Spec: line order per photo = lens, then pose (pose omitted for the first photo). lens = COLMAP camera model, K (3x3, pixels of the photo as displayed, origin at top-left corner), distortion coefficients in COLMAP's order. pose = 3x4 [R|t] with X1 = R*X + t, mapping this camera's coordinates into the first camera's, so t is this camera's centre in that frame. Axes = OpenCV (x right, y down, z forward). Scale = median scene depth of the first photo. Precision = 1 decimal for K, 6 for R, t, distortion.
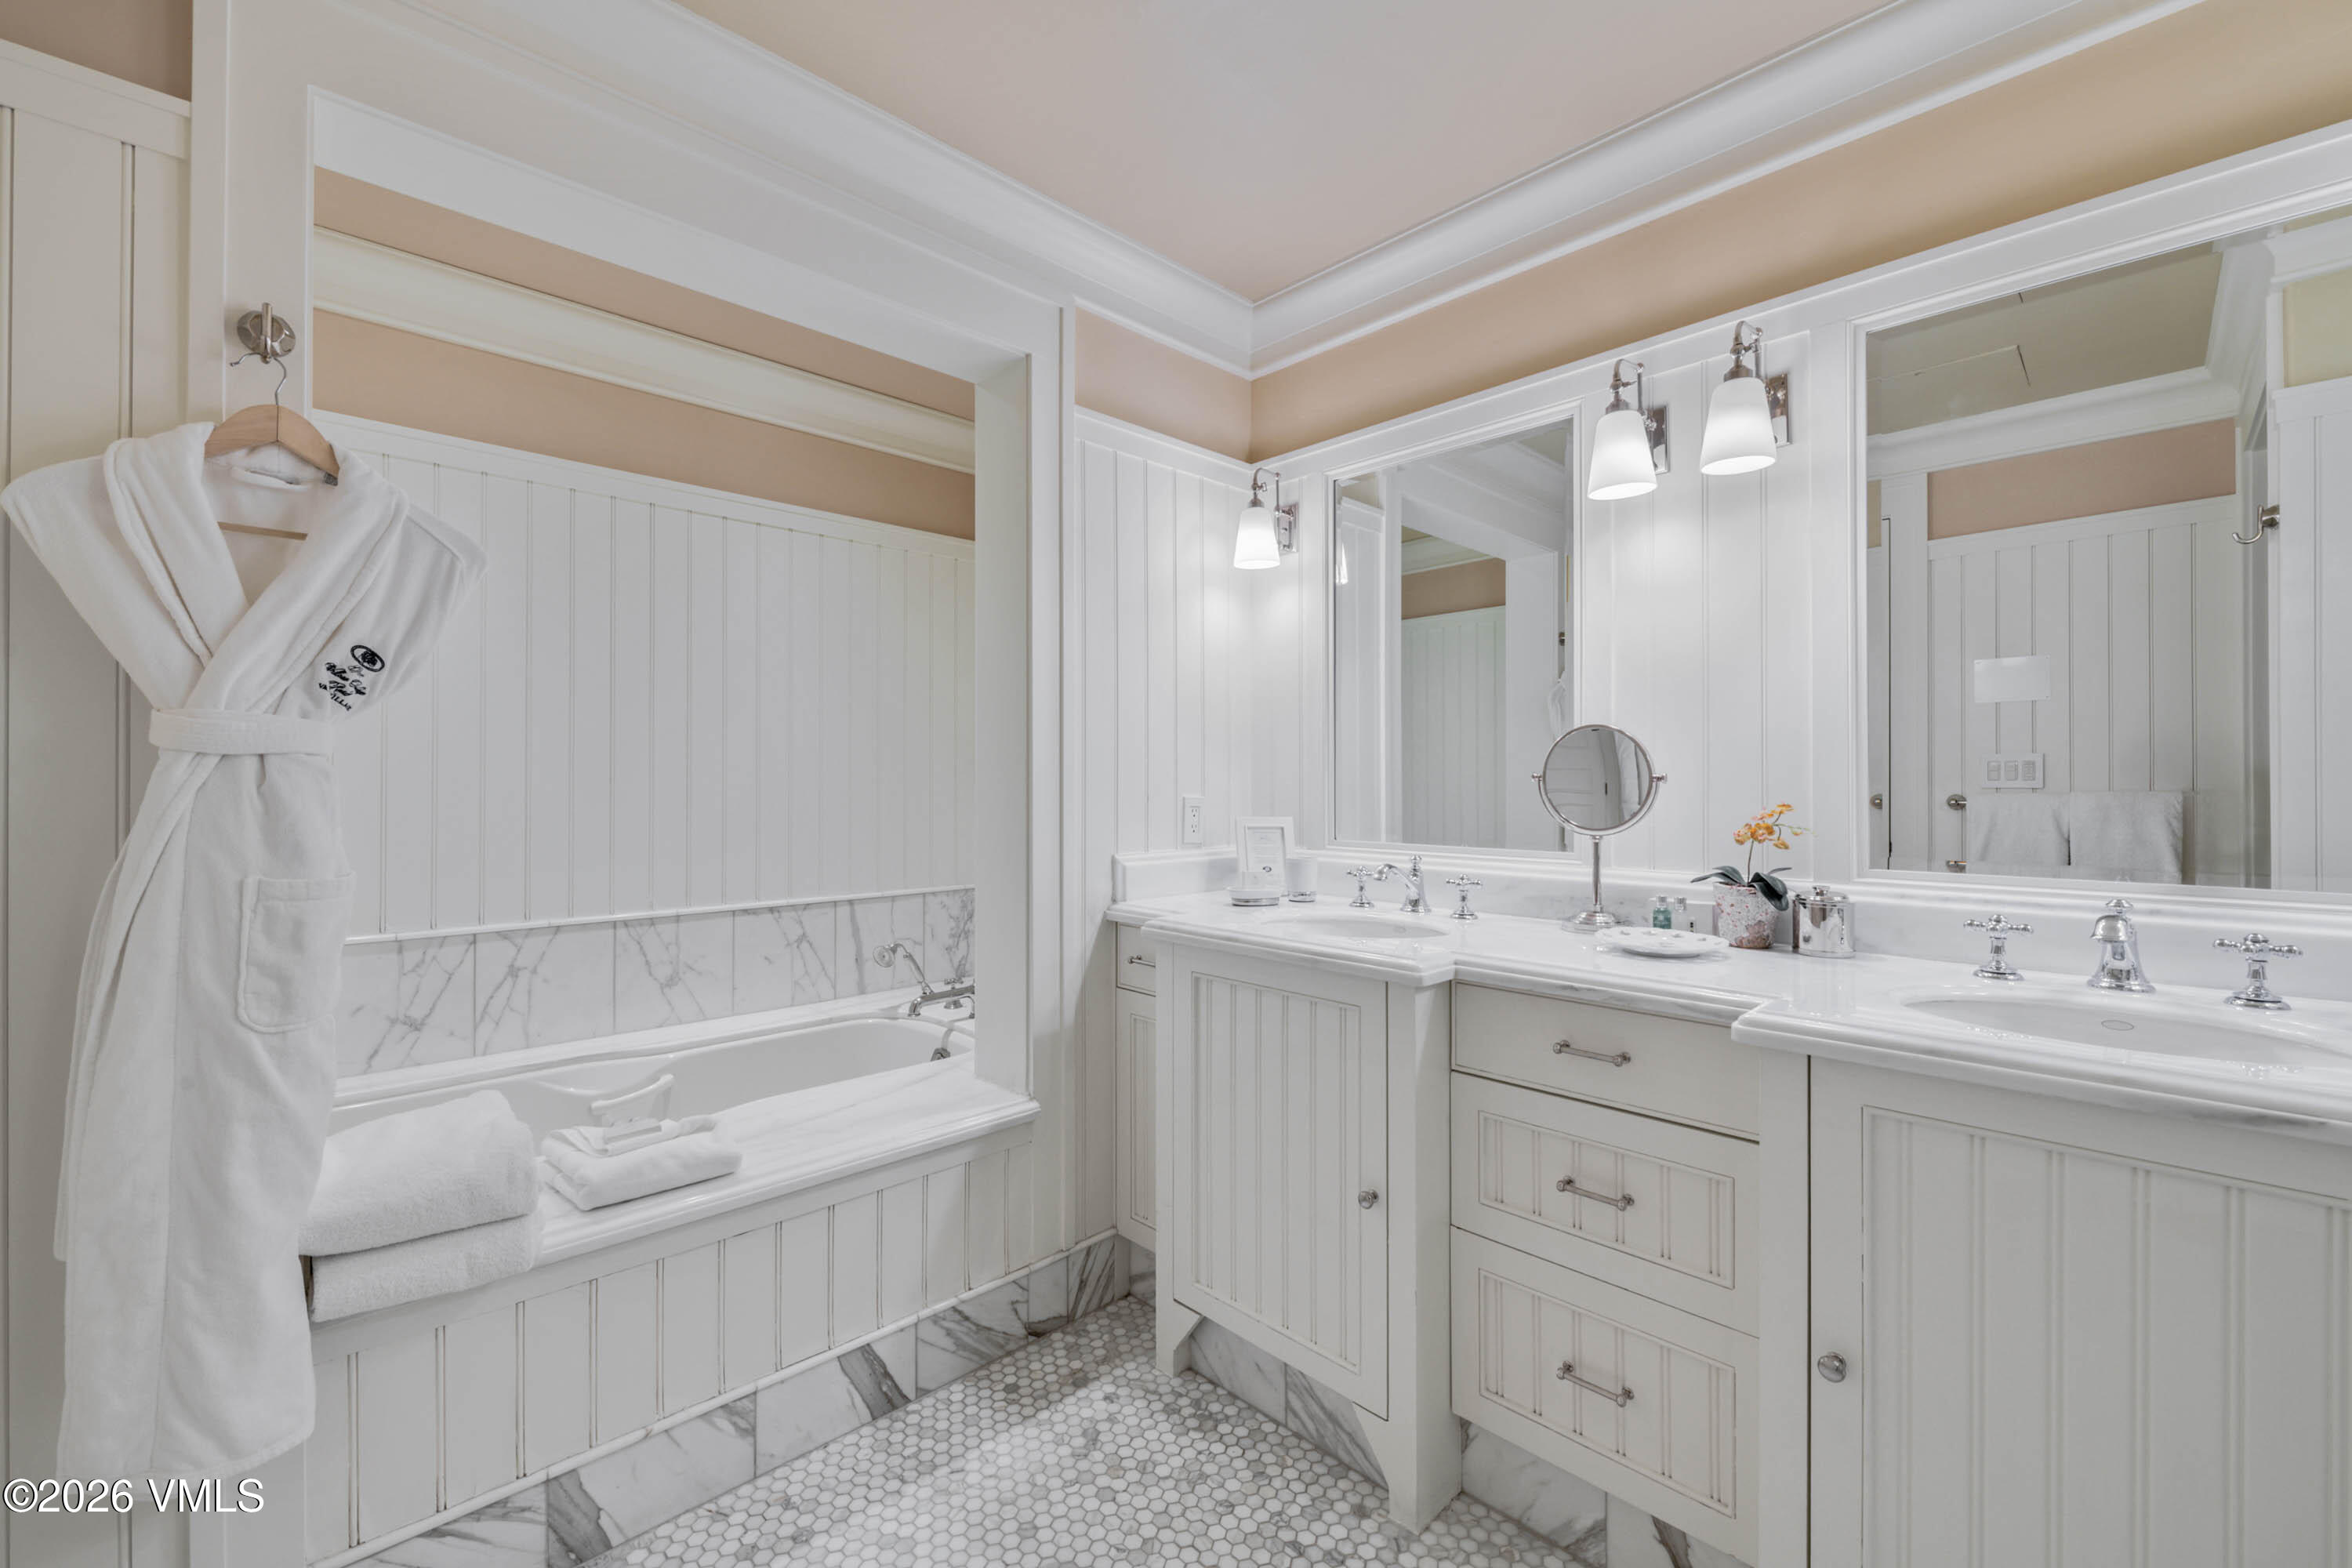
lens RADIAL K [[1009.4, 0, 1174.1], [0, 1009.4, 775.8], [0, 0, 1]] dist [0.021146, 0.000144]
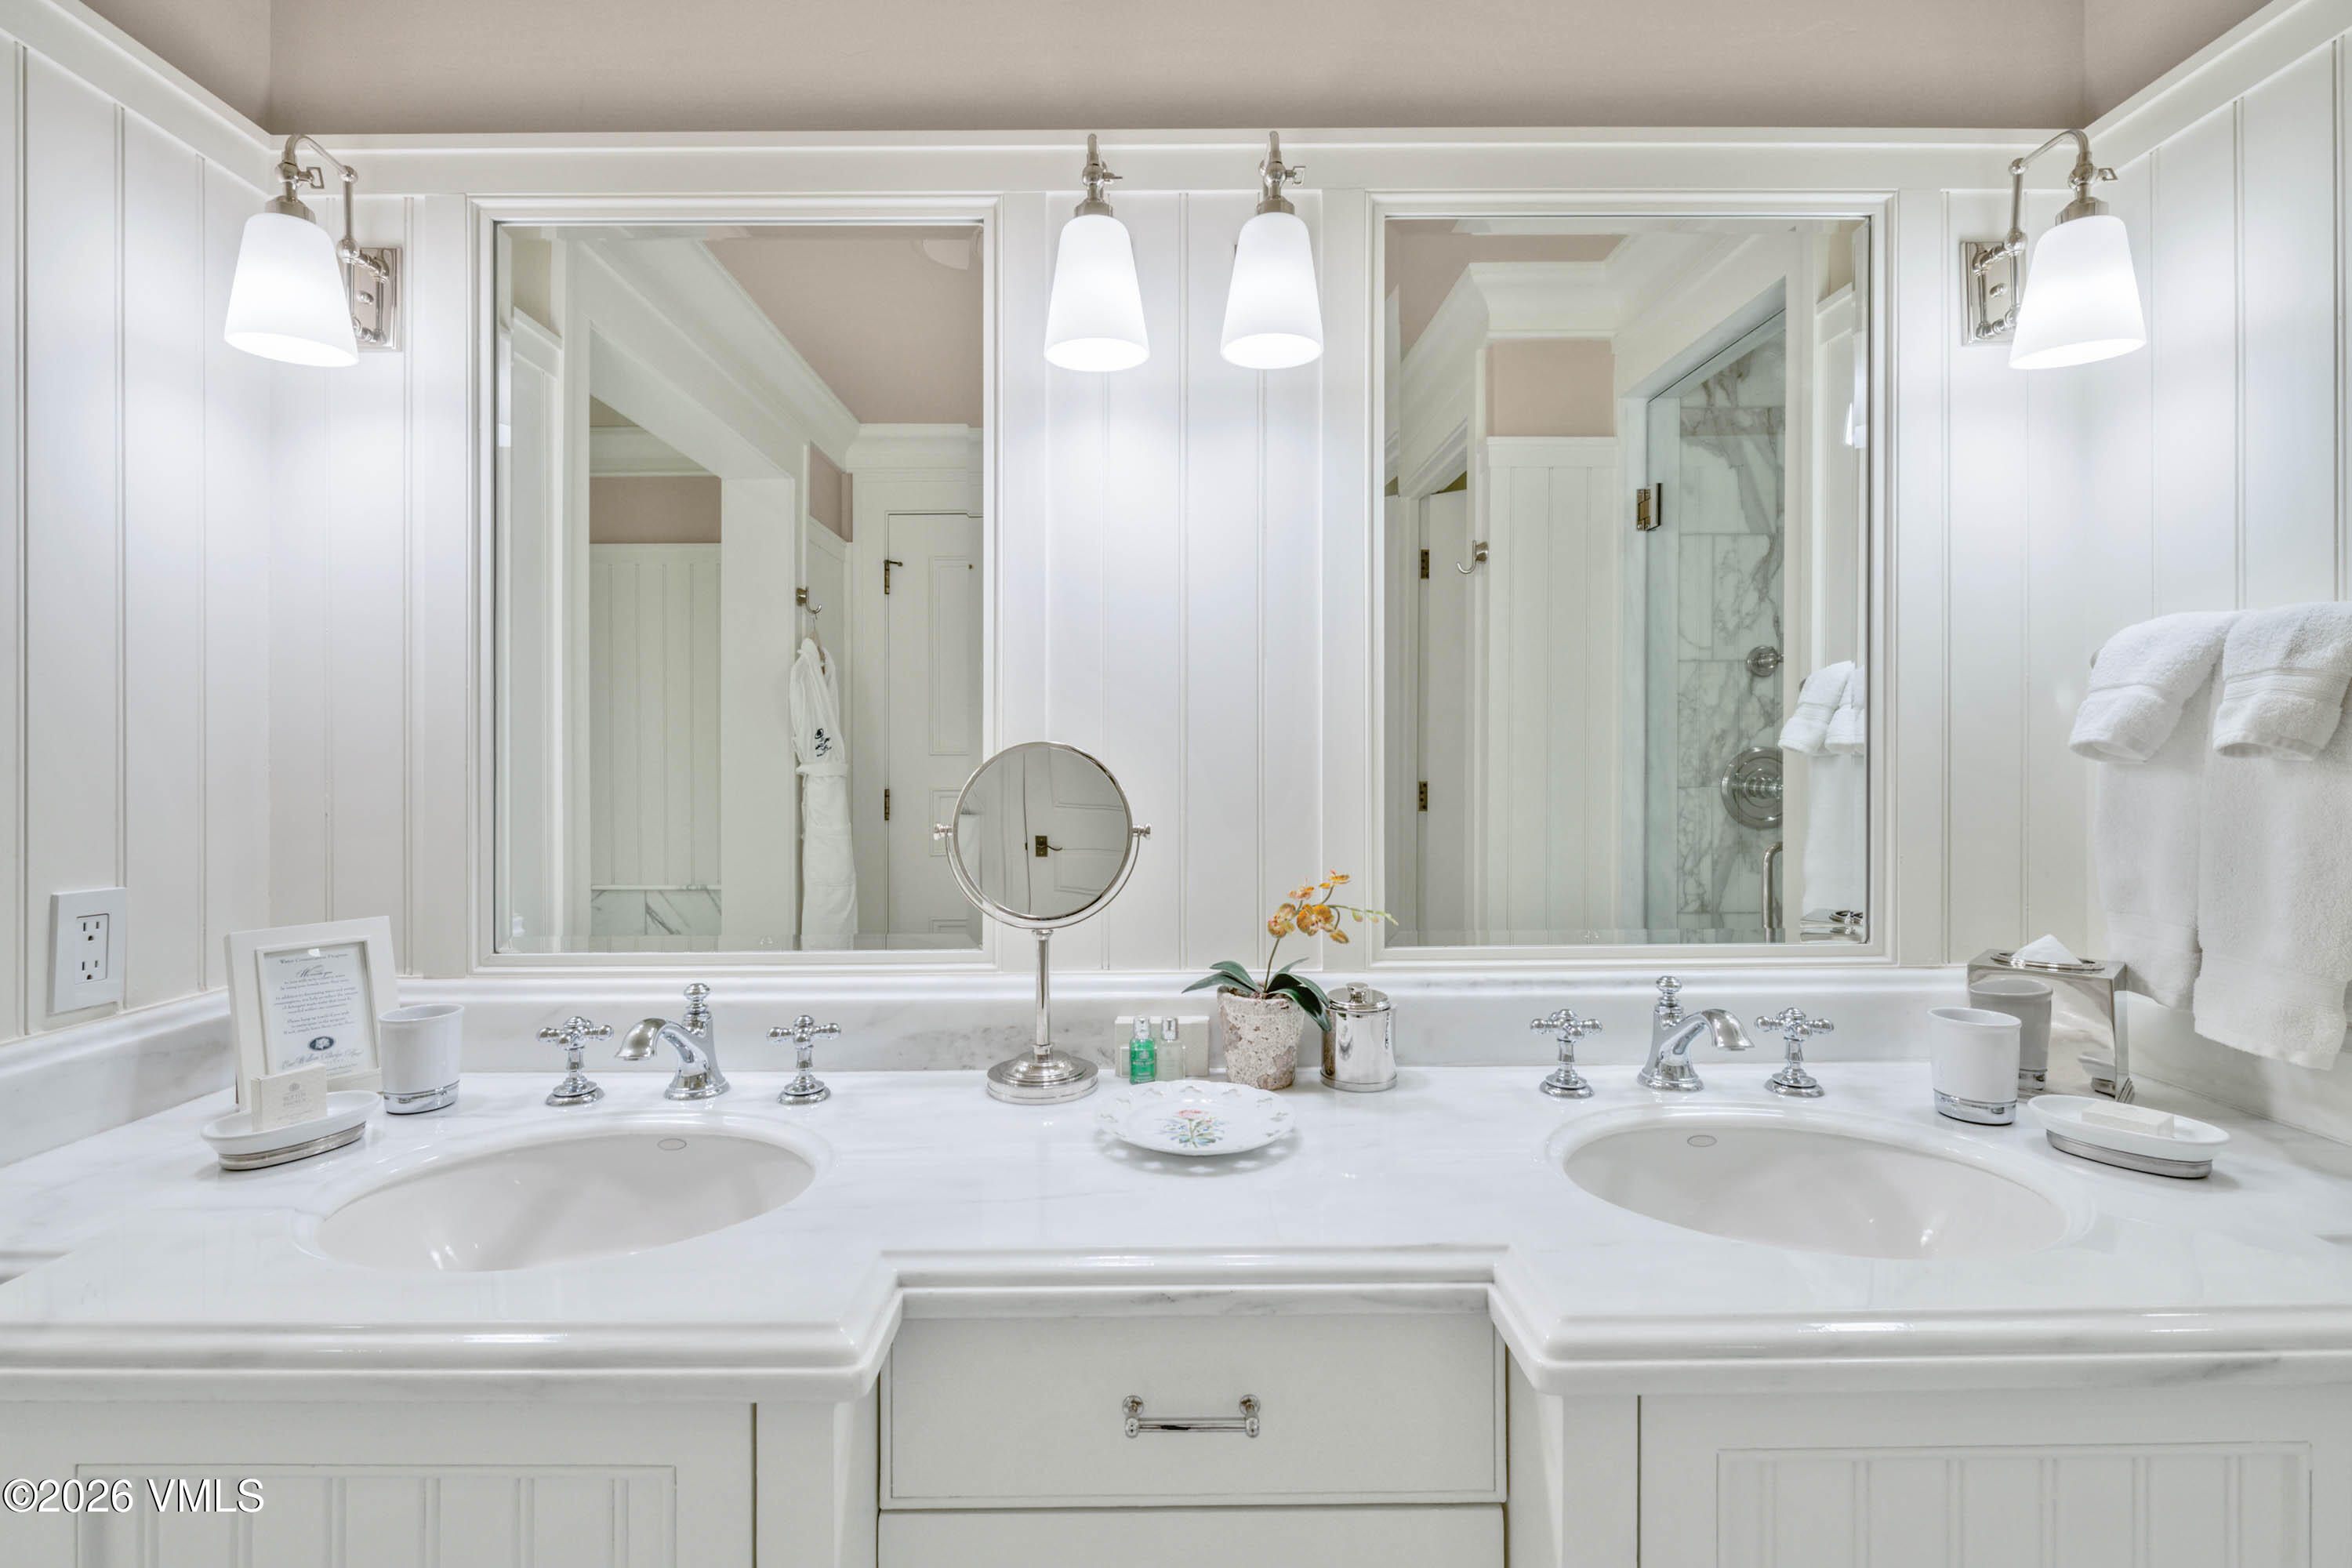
lens RADIAL K [[1048.1, 0, 1172.1], [0, 1048.1, 767.3], [0, 0, 1]] dist [0.012333, -0.015023]
pose [[0.695783, -0.000655, 0.718252, 0.025393], [-0.000497, 0.999999, 0.001393, -0.034375], [-0.718252, -0.001327, 0.695781, 0.484912]]
